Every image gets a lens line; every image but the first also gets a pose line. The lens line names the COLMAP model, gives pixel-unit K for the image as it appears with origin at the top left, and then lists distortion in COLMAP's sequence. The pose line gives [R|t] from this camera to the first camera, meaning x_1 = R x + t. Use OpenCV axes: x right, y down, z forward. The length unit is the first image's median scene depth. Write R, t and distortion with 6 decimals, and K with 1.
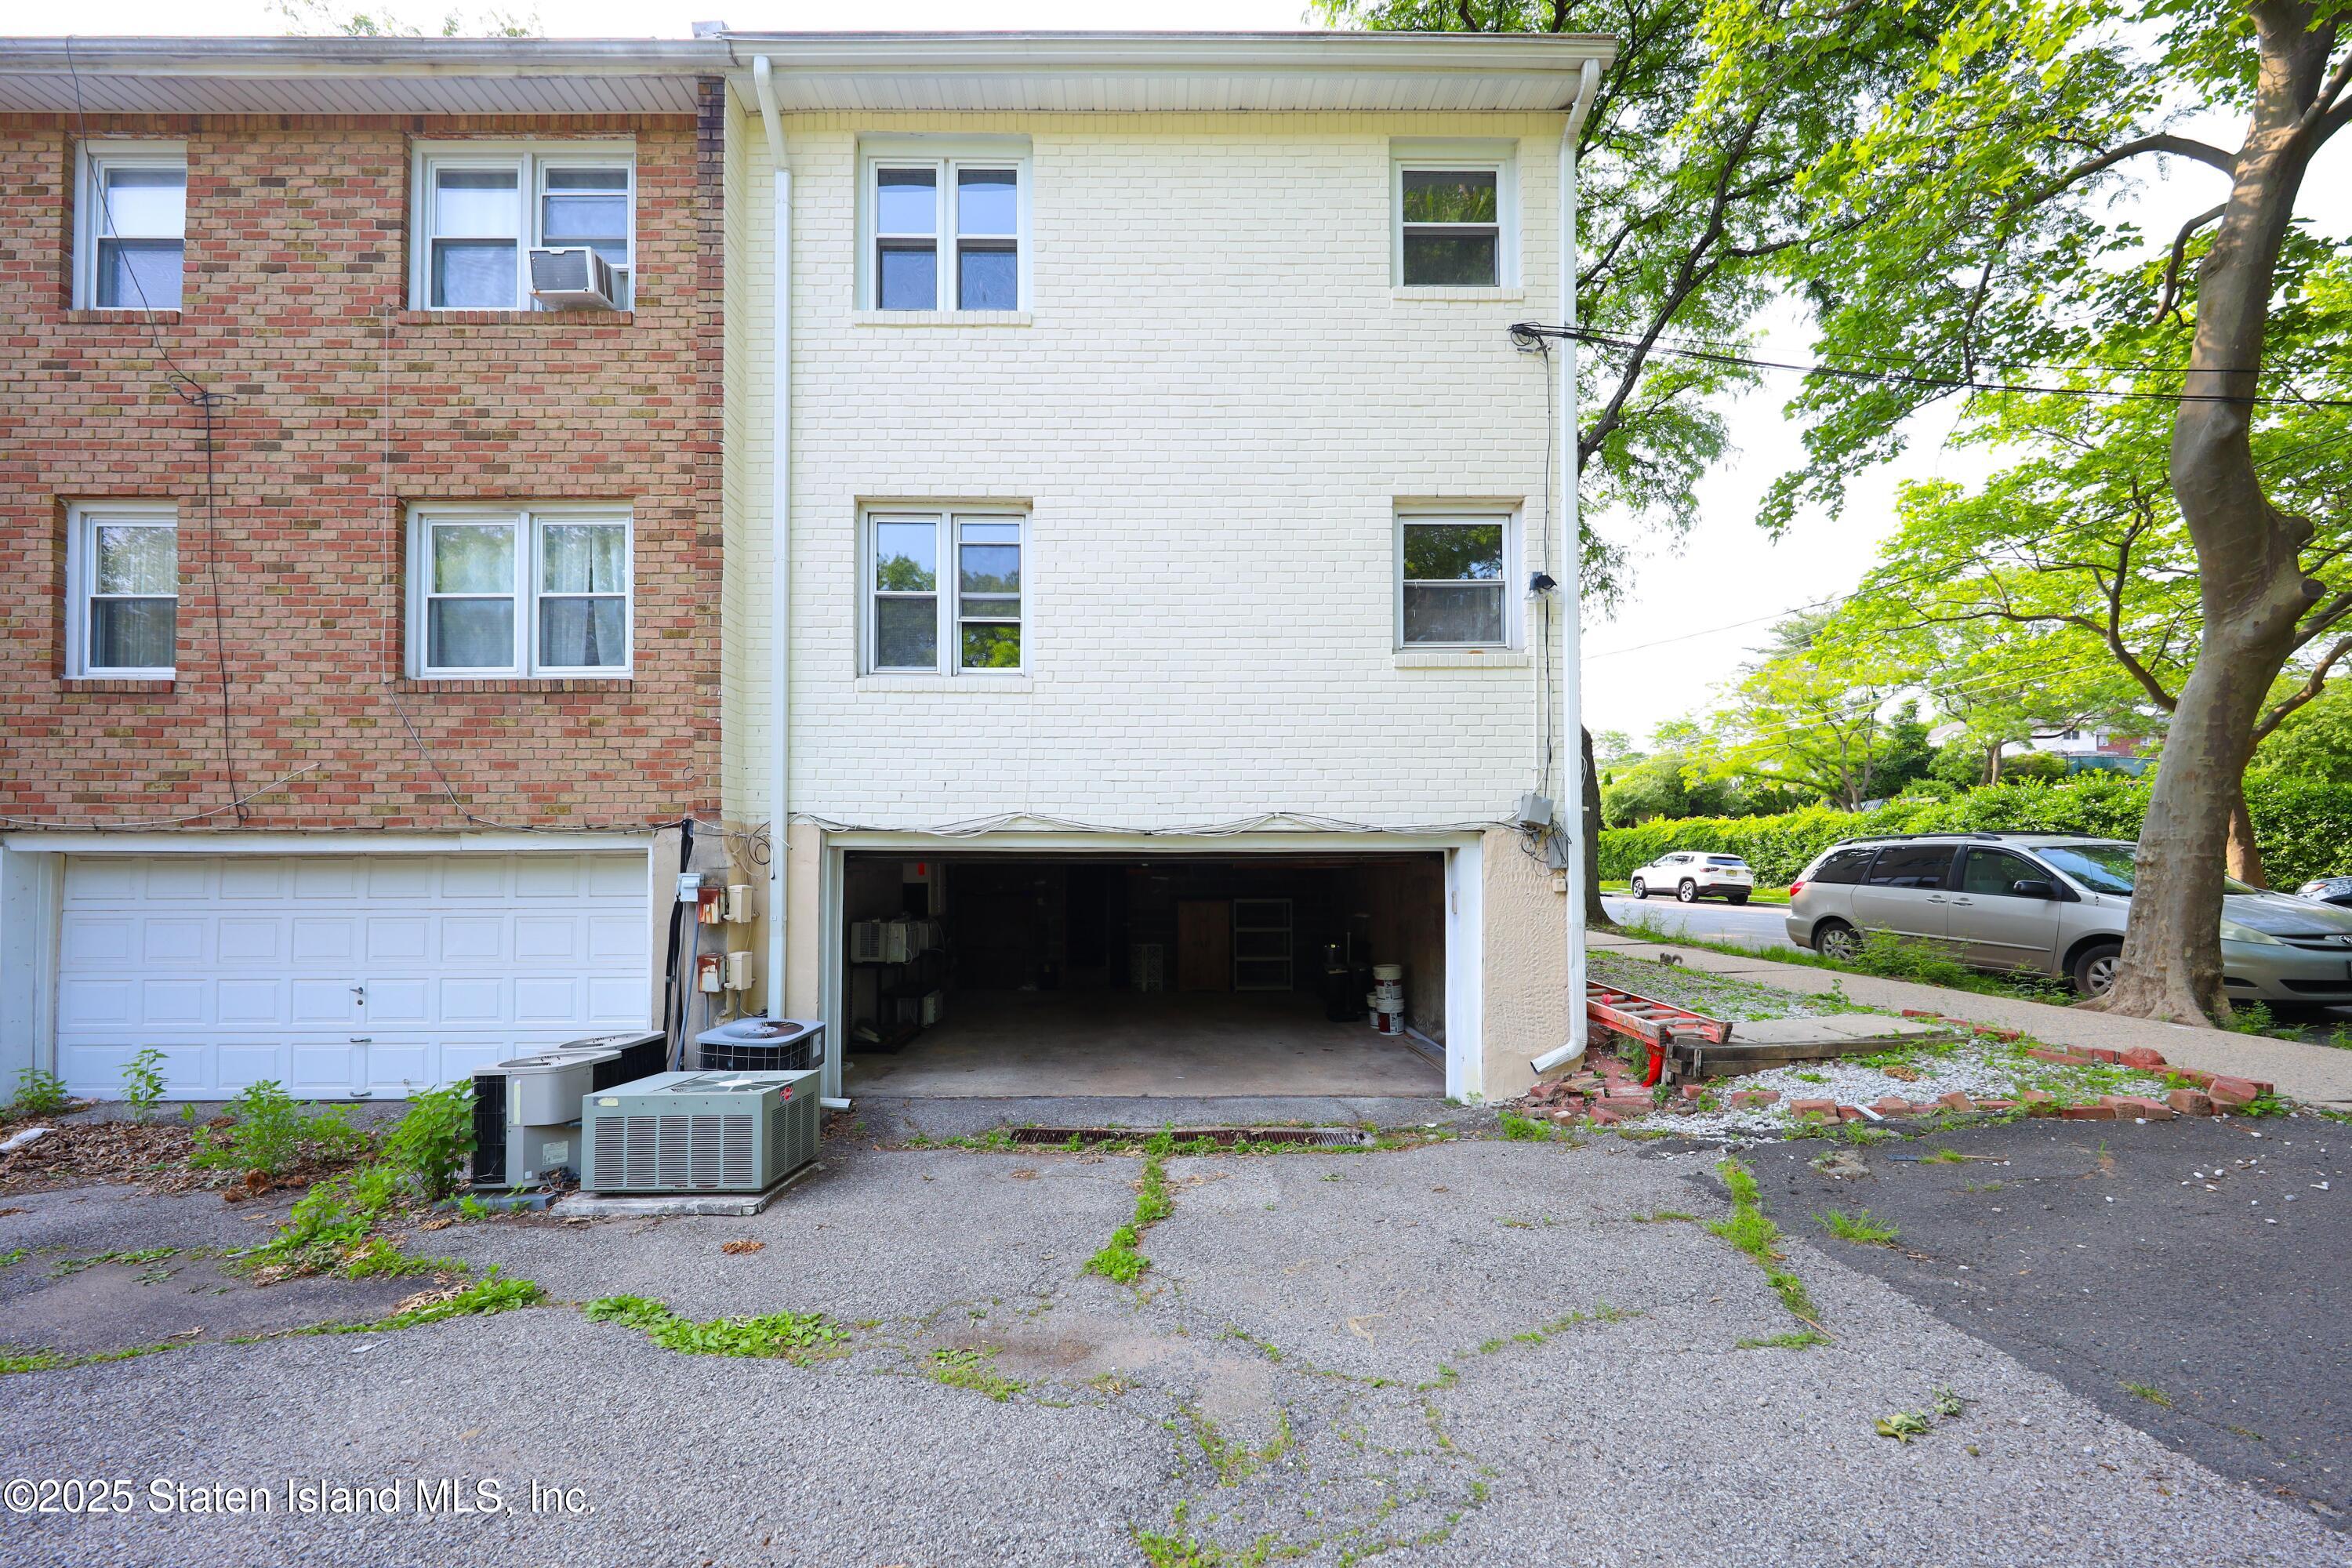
lens RADIAL K [[818.0, 0, 1175.5], [0, 818.0, 859.6], [0, 0, 1]] dist [0.010250, -0.003559]
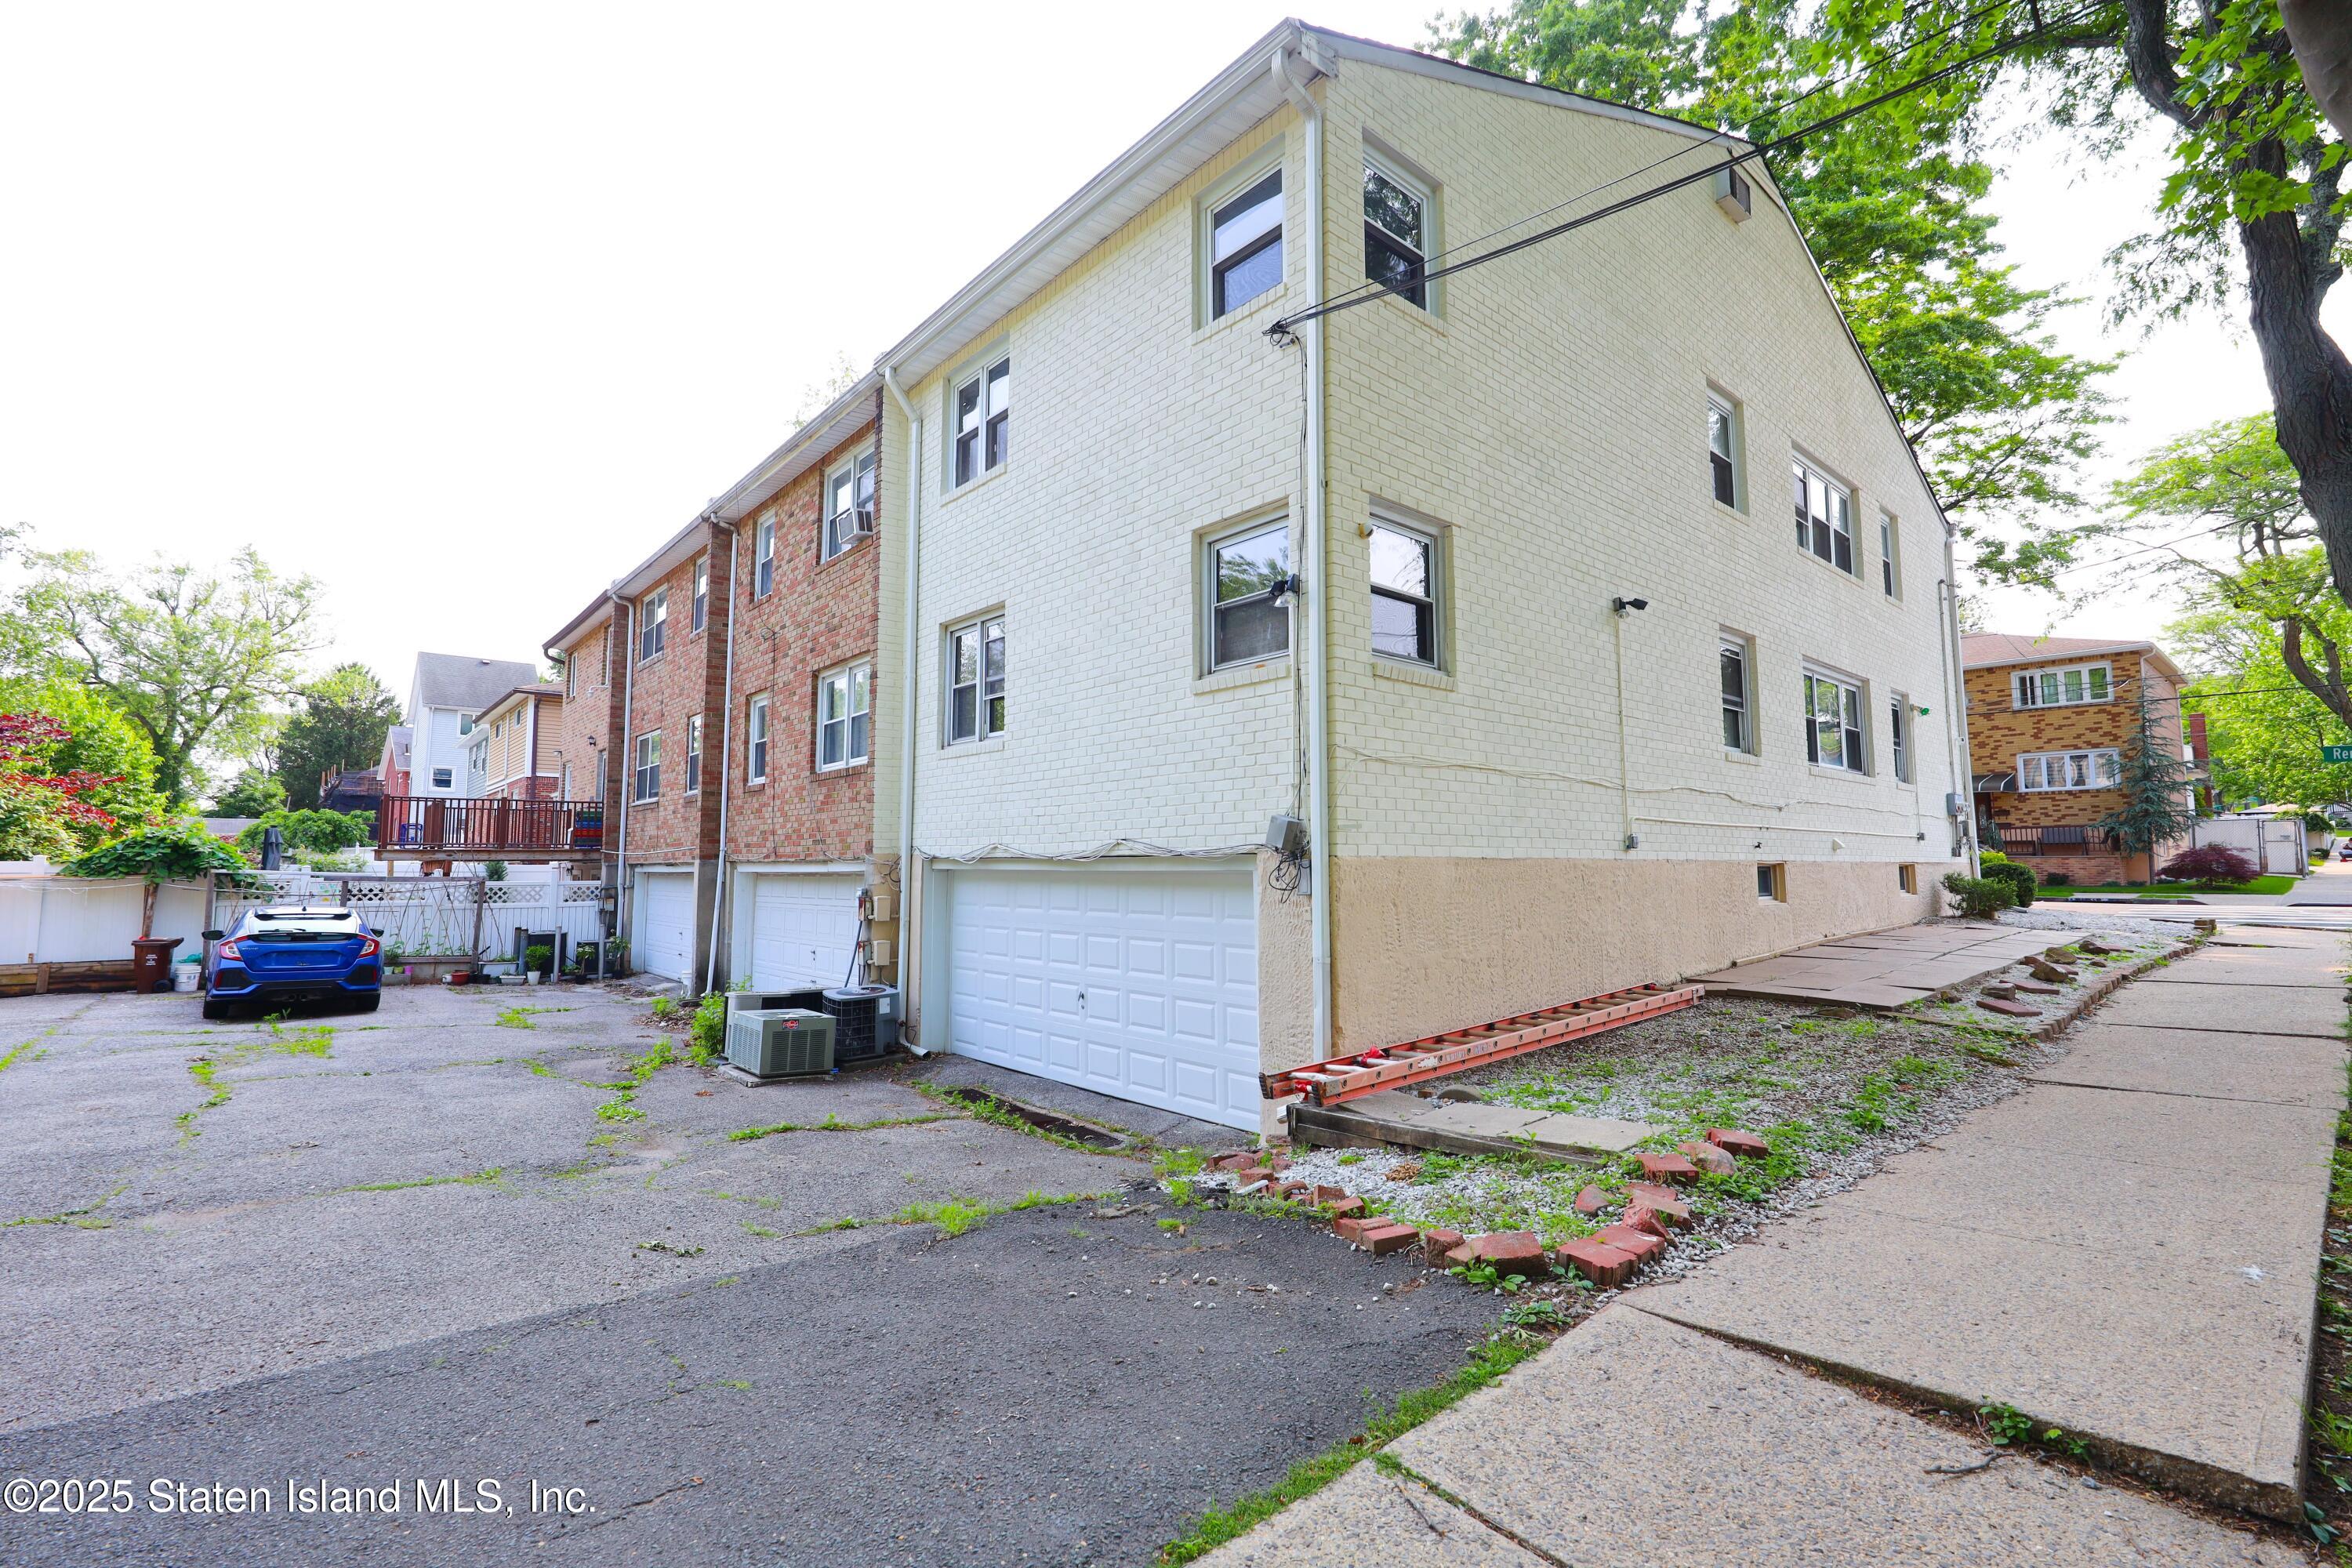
lens RADIAL K [[1060.5, 0, 1180.6], [0, 1060.5, 768.7], [0, 0, 1]] dist [-0.001864, -0.000072]
pose [[0.649482, -0.071588, -0.756999, 1.267631], [0.019594, 0.996803, -0.077455, -0.039583], [0.760124, 0.035473, 0.648809, 0.128321]]
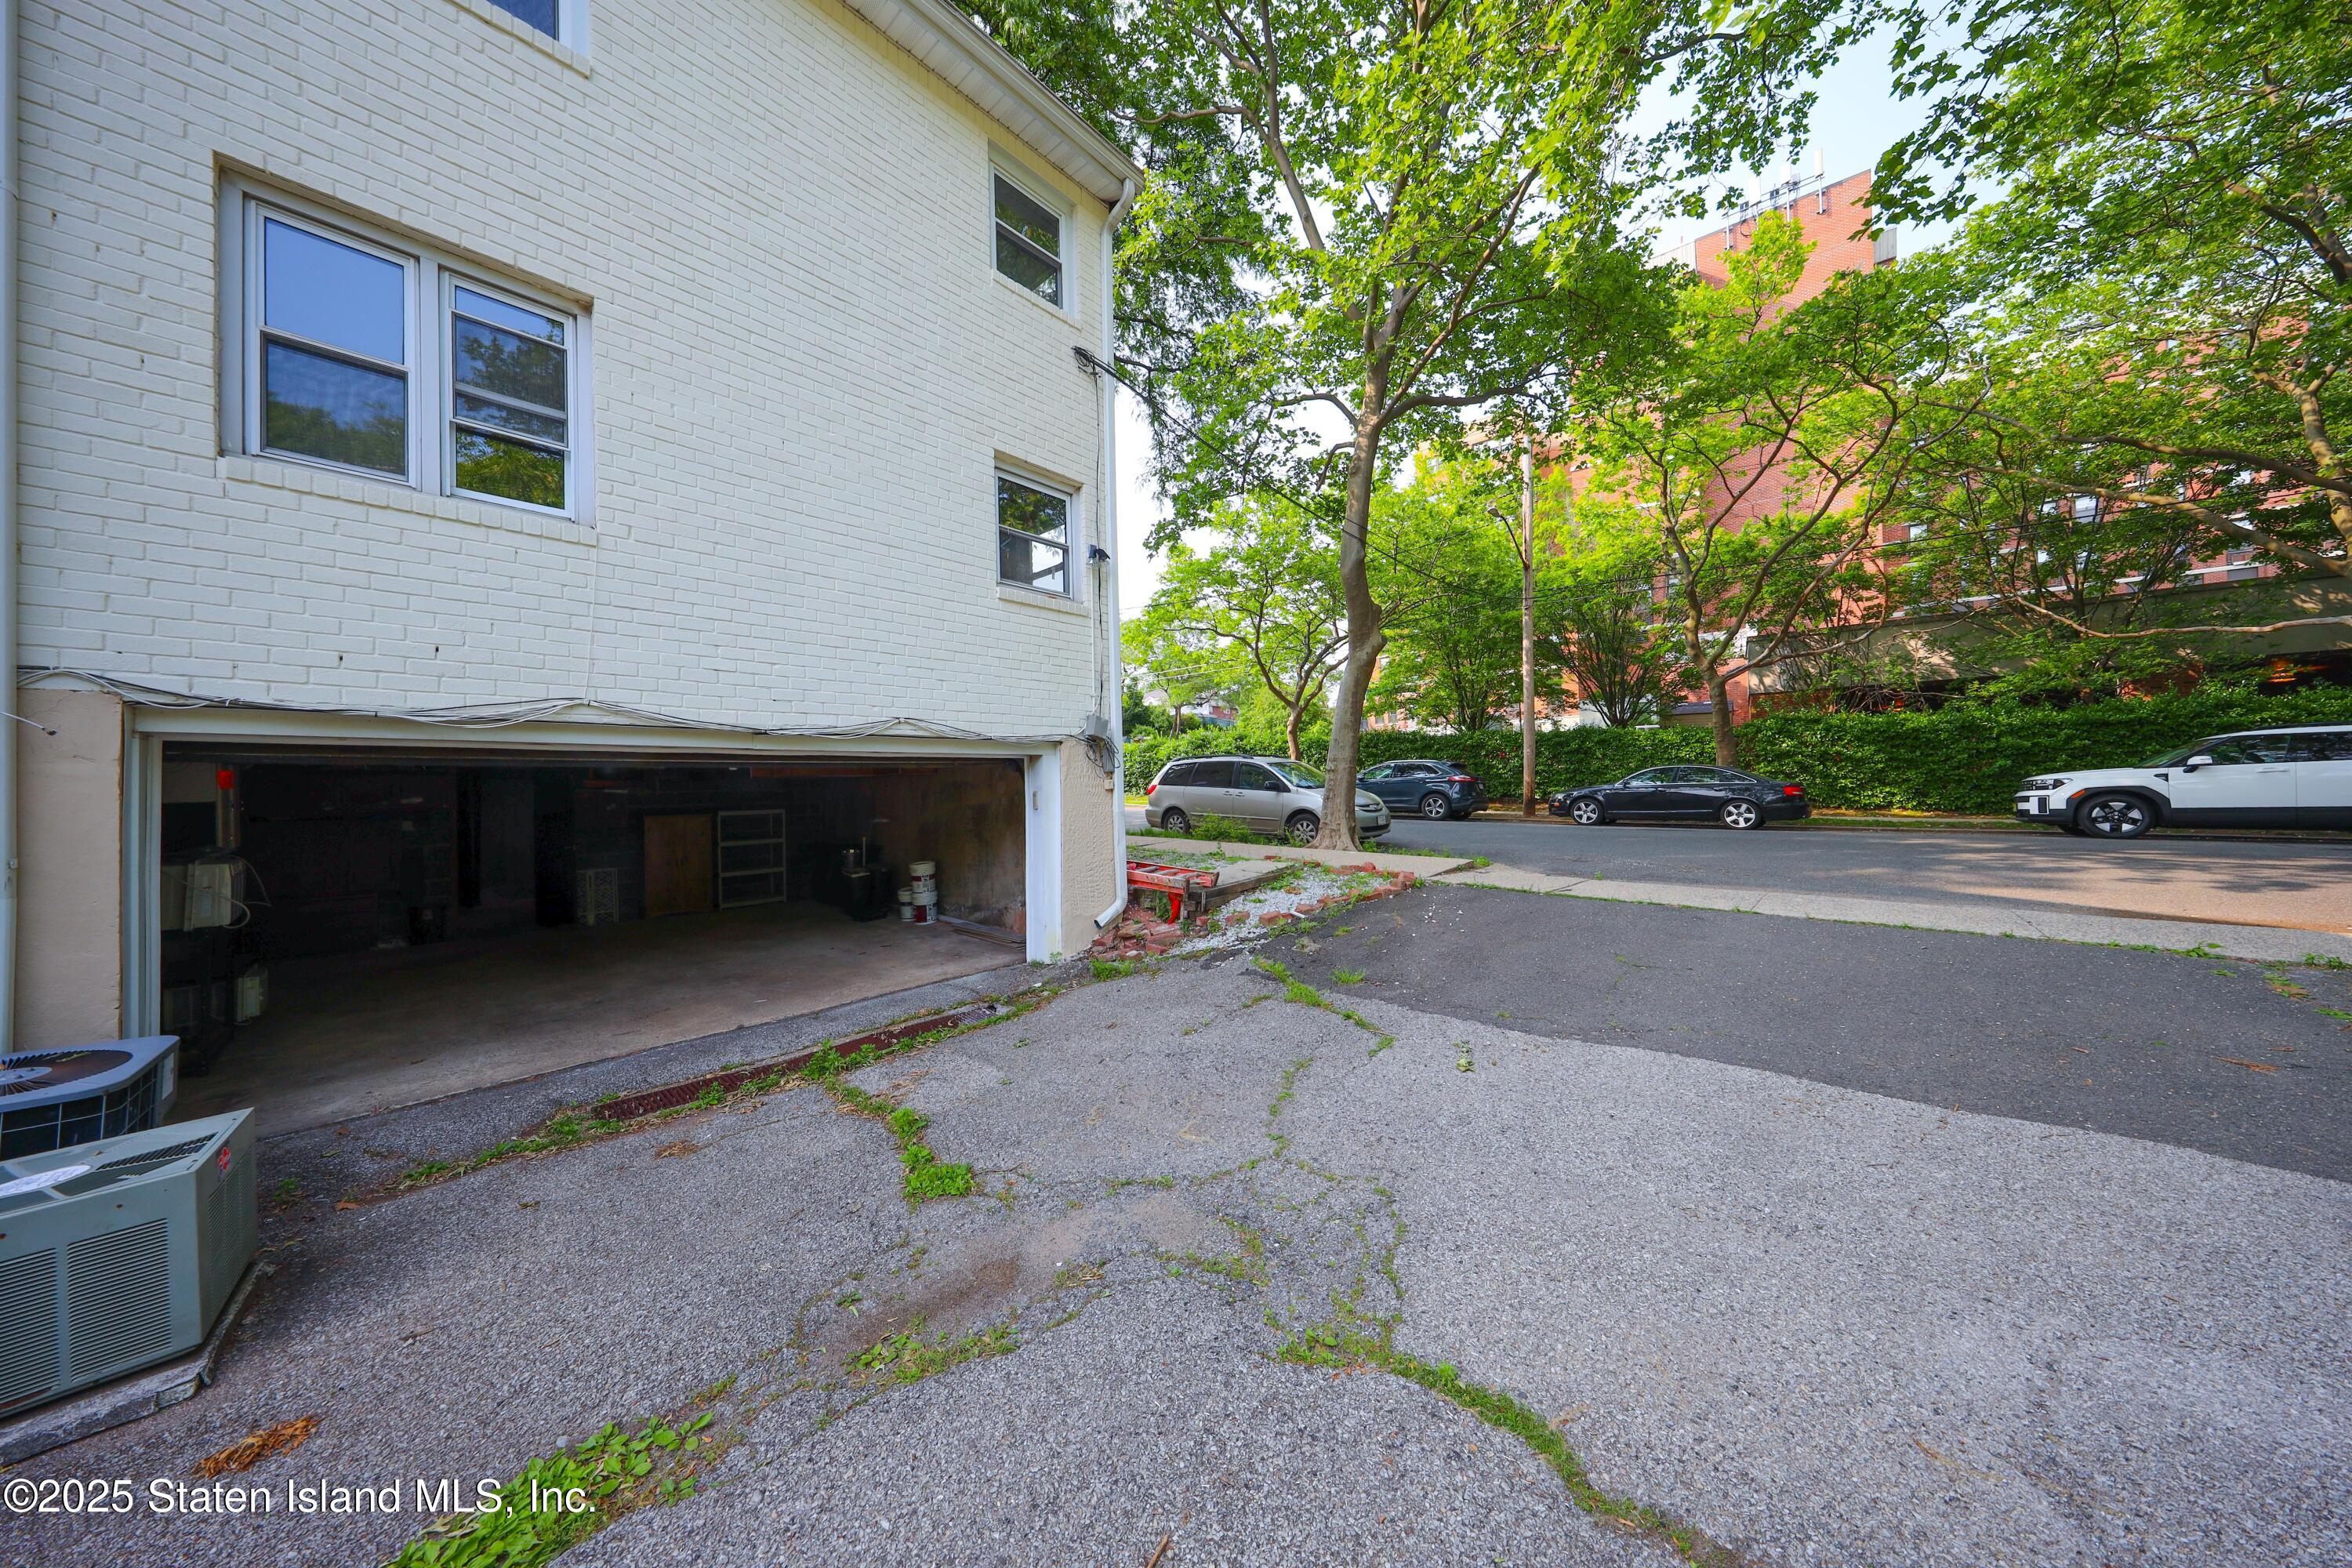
lens RADIAL K [[688.2, 0, 1165.0], [0, 688.2, 775.7], [0, 0, 1]] dist [0.000723, -0.000068]
pose [[0.706412, -0.003198, 0.707793, -0.256282], [0.004269, 0.999991, 0.000257, 0.017167], [-0.707788, 0.002841, 0.706420, 0.149287]]
